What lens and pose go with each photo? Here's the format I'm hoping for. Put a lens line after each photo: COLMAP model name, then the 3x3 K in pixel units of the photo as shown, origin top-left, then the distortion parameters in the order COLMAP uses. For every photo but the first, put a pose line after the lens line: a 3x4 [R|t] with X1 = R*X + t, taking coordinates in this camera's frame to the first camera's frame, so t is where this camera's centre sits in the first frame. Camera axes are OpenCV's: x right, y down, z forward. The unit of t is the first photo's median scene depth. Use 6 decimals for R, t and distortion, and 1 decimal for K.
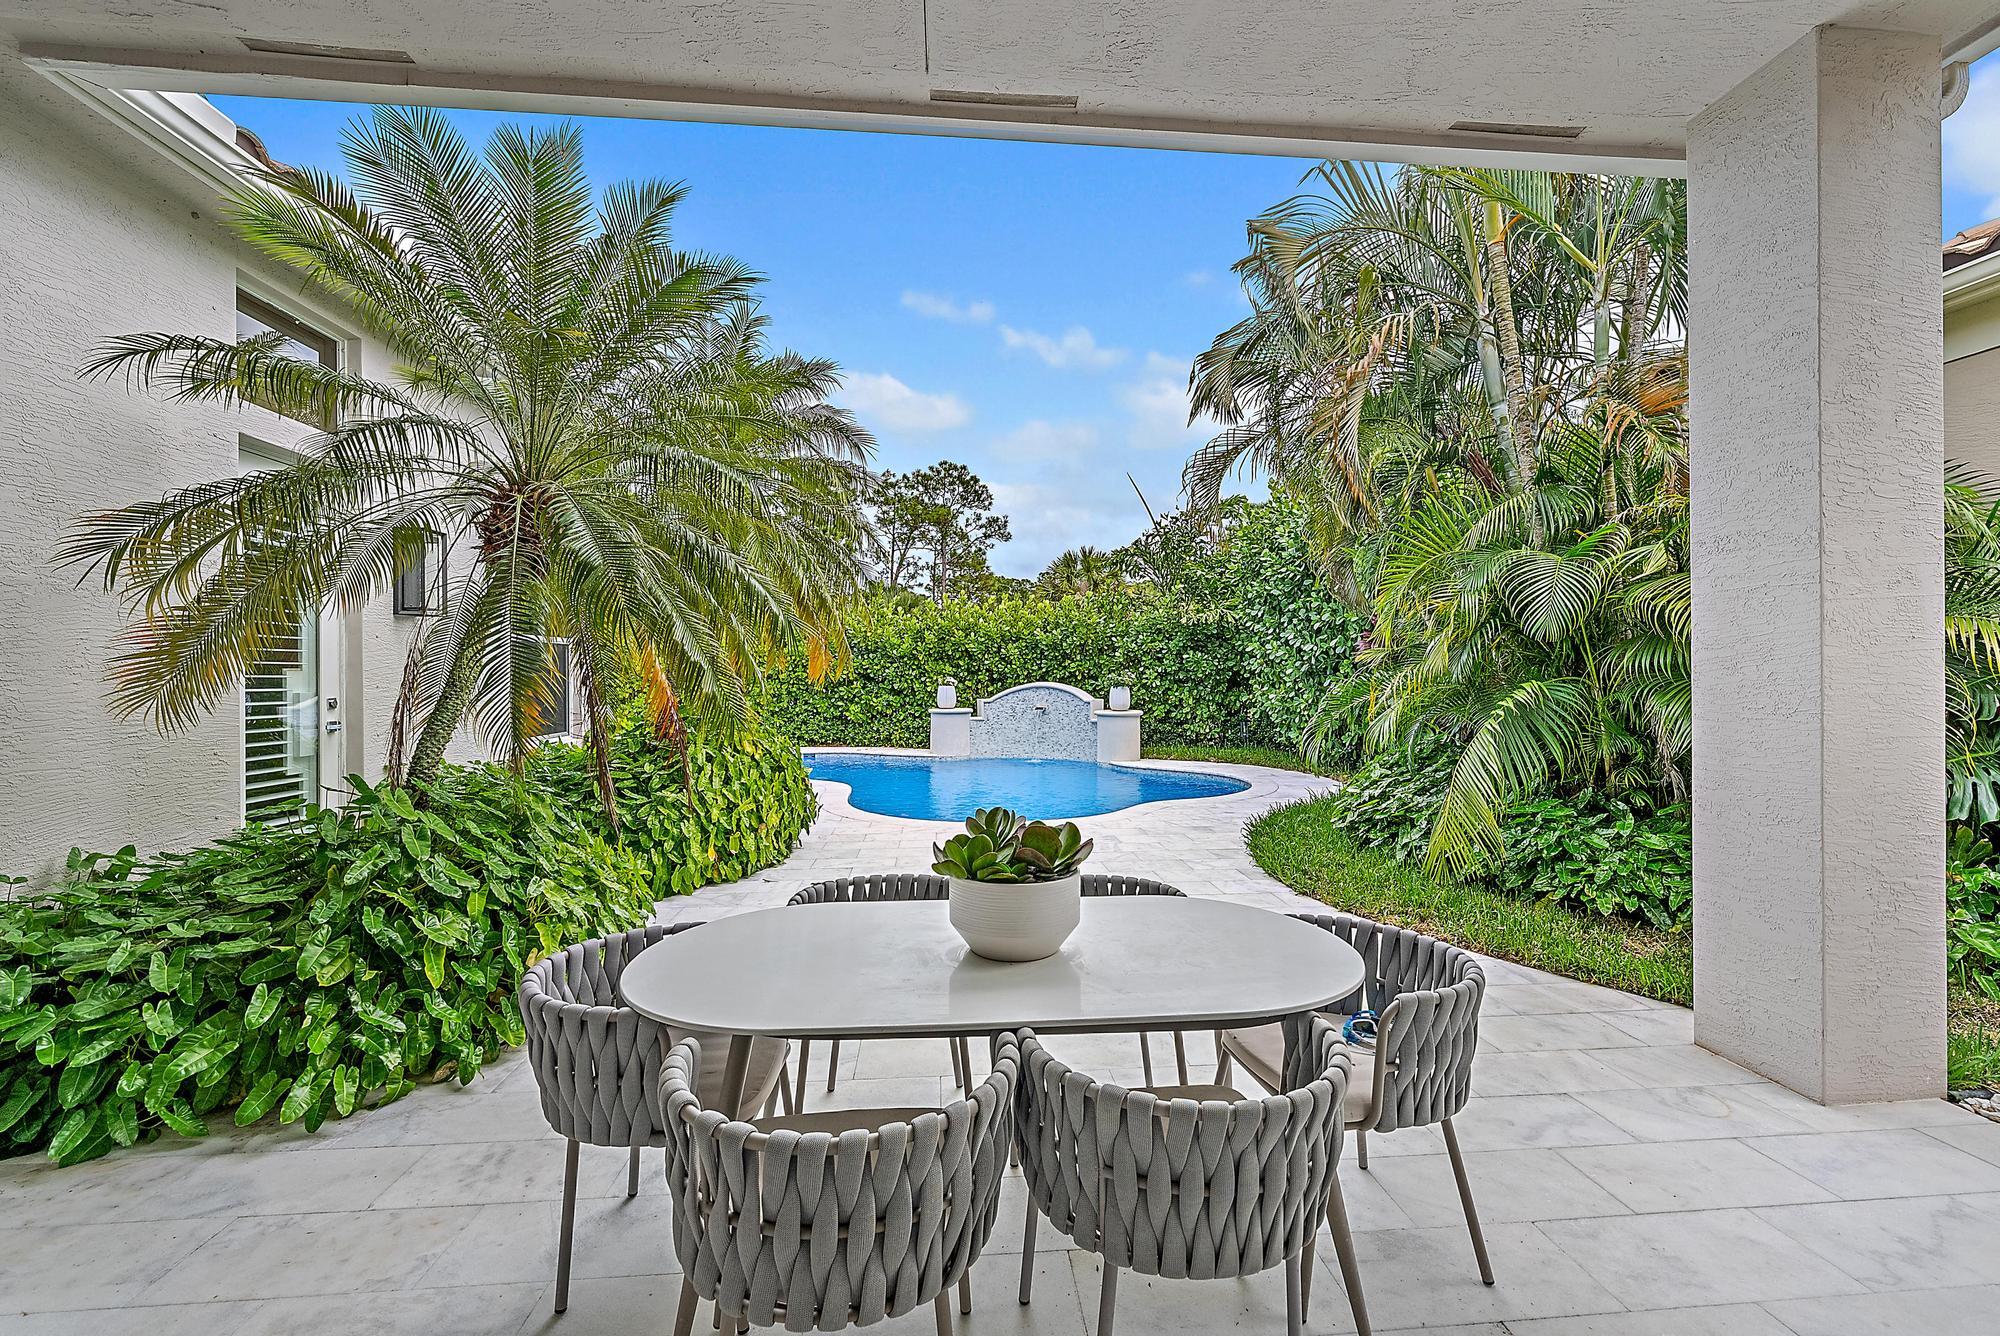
lens RADIAL K [[789.3, 0, 1004.2], [0, 789.3, 671.7], [0, 0, 1]] dist [-0.002859, -0.000282]
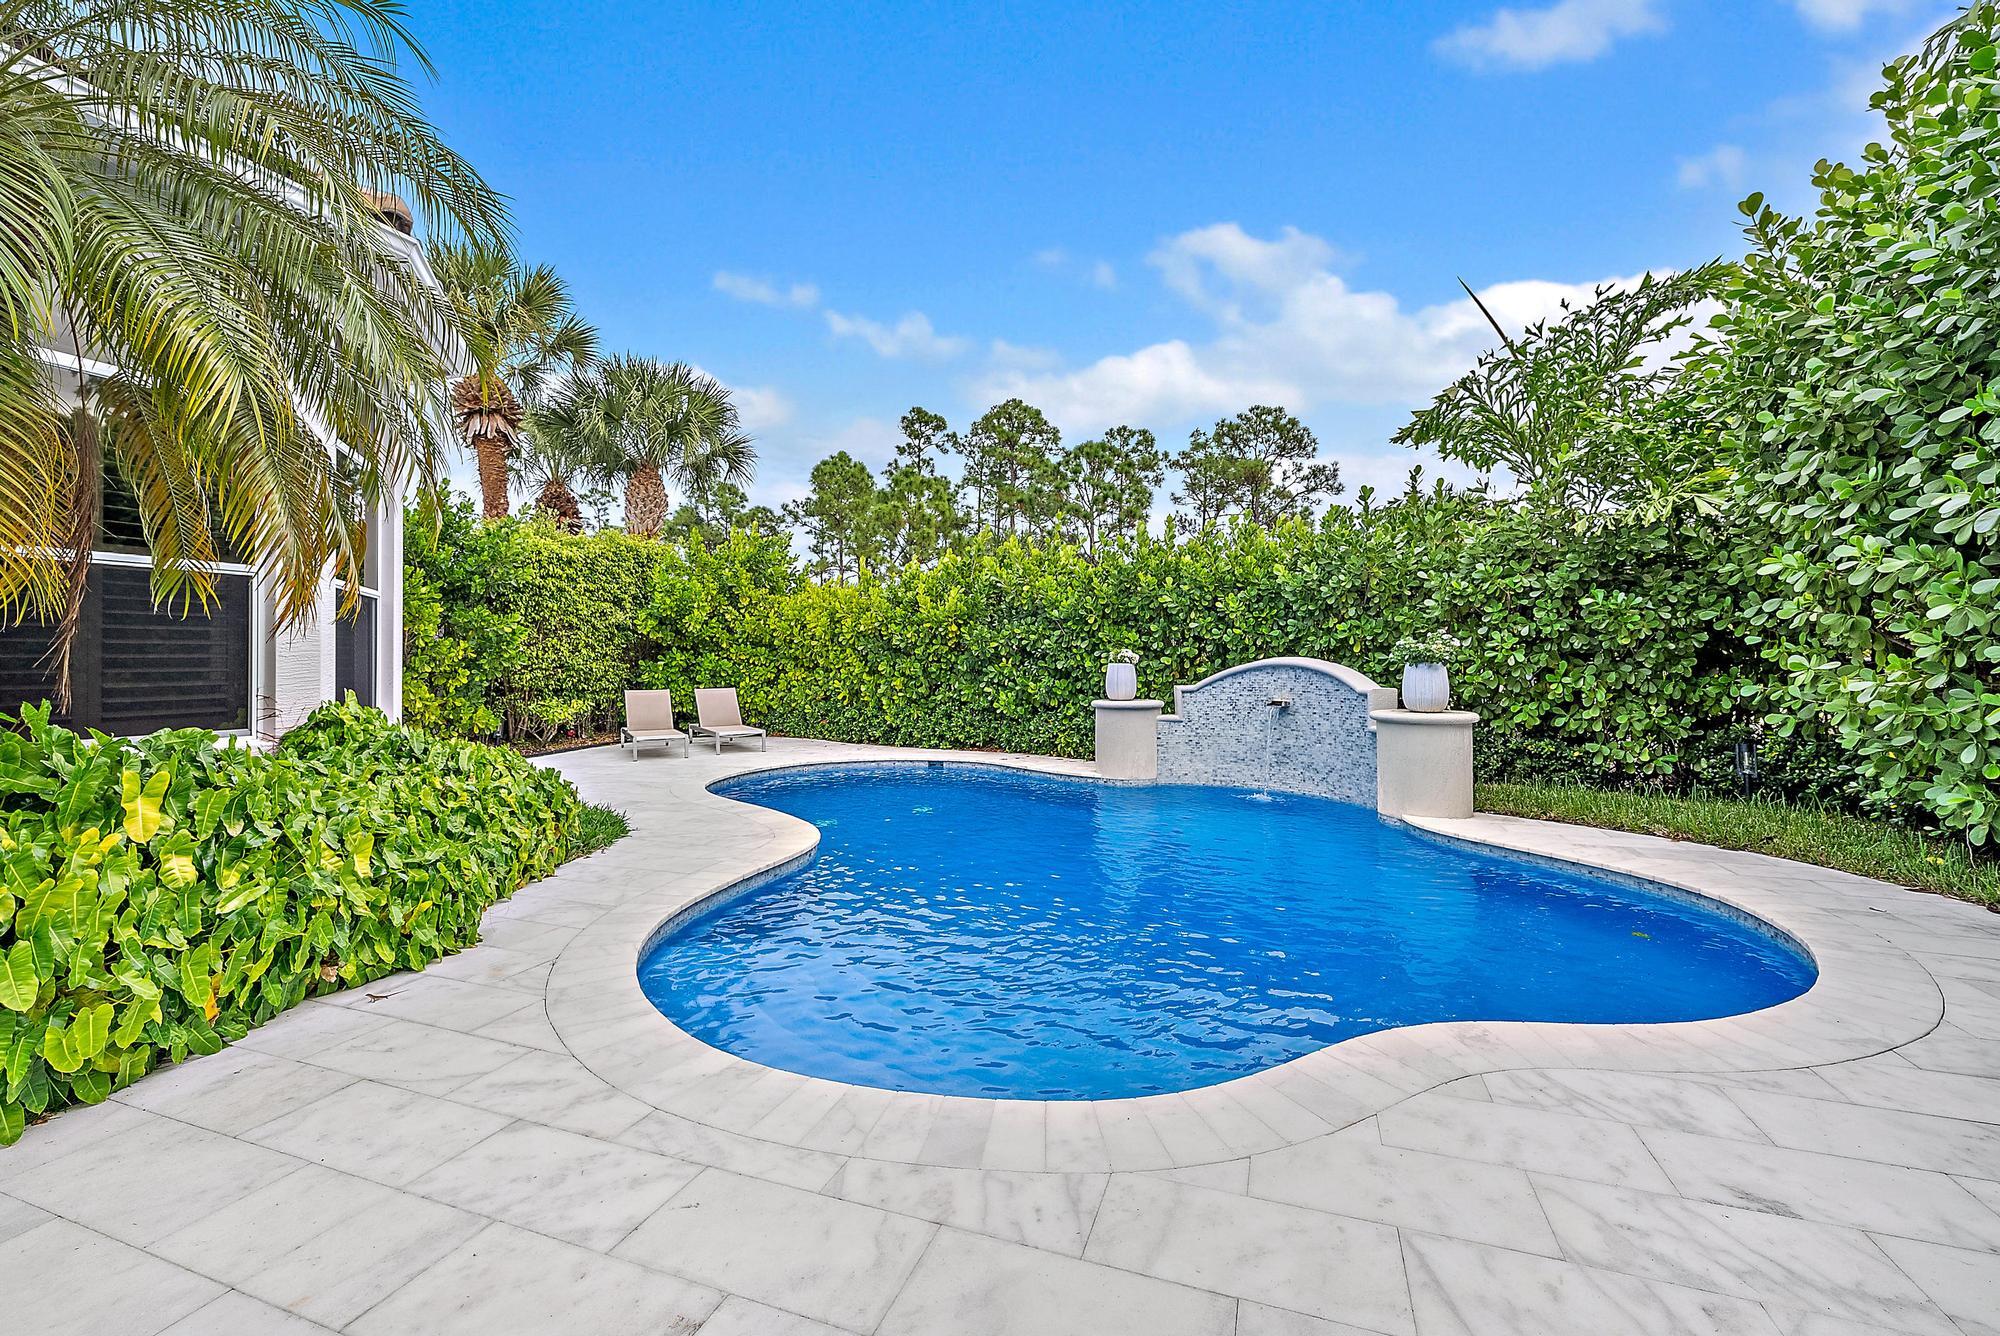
lens RADIAL K [[789.3, 0, 1007.8], [0, 789.3, 646.6], [0, 0, 1]] dist [-0.002859, -0.000282]
pose [[0.909122, -0.007173, -0.416468, 0.105806], [0.000355, 0.999865, -0.016446, 0.015121], [0.416529, 0.014804, 0.909002, 0.404286]]
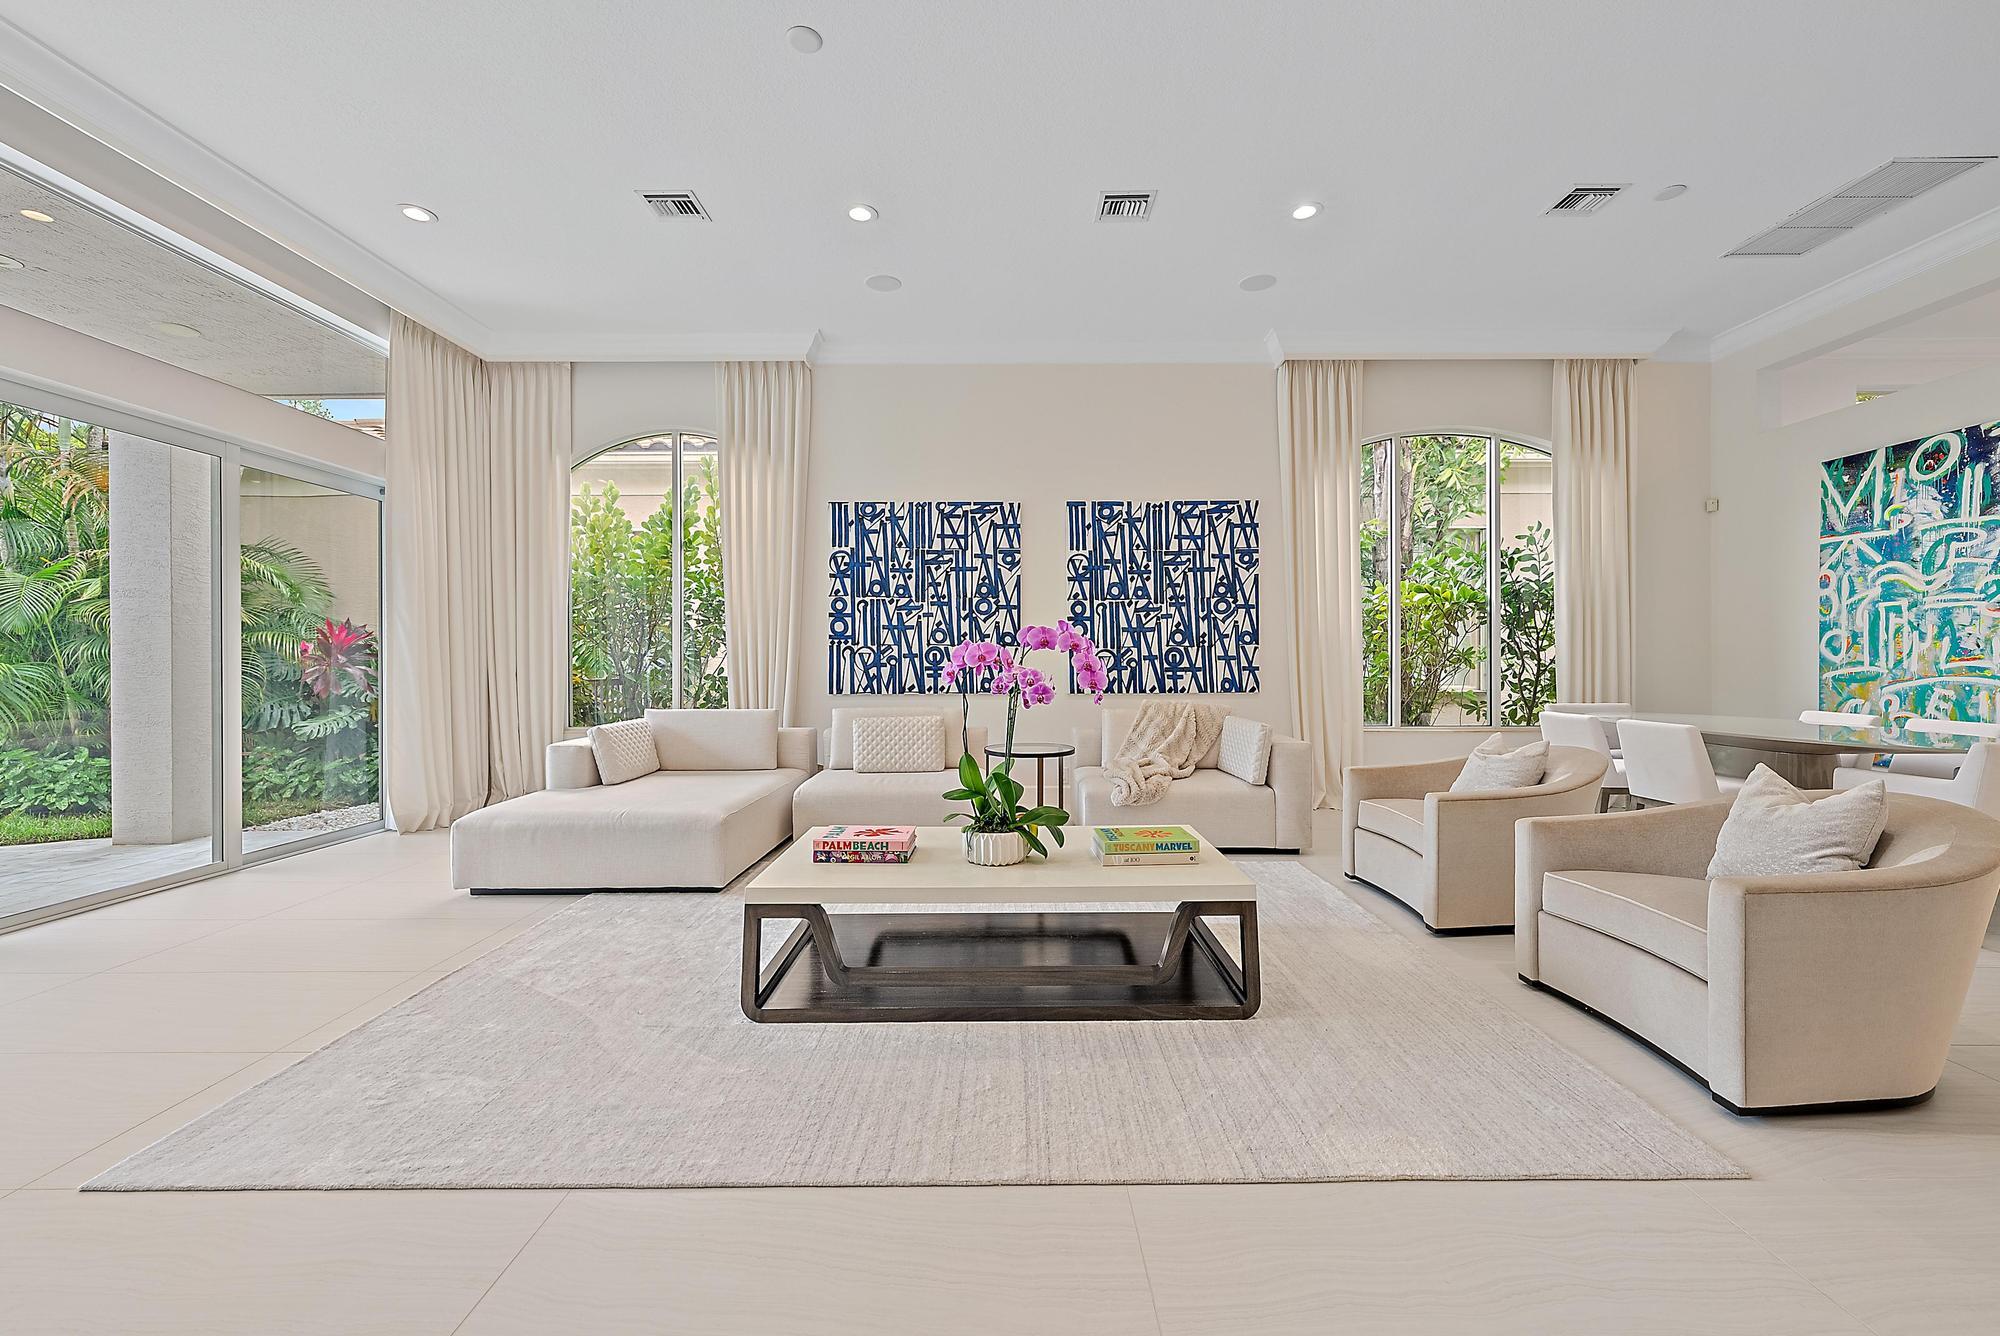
lens RADIAL K [[789.3, 0, 1000.3], [0, 789.3, 669.9], [0, 0, 1]] dist [-0.002859, -0.000282]
pose [[0.081920, 0.004259, 0.996630, -0.236177], [0.008424, 0.999952, -0.004965, 0.019616], [-0.996603, 0.008802, 0.081881, -0.363802]]
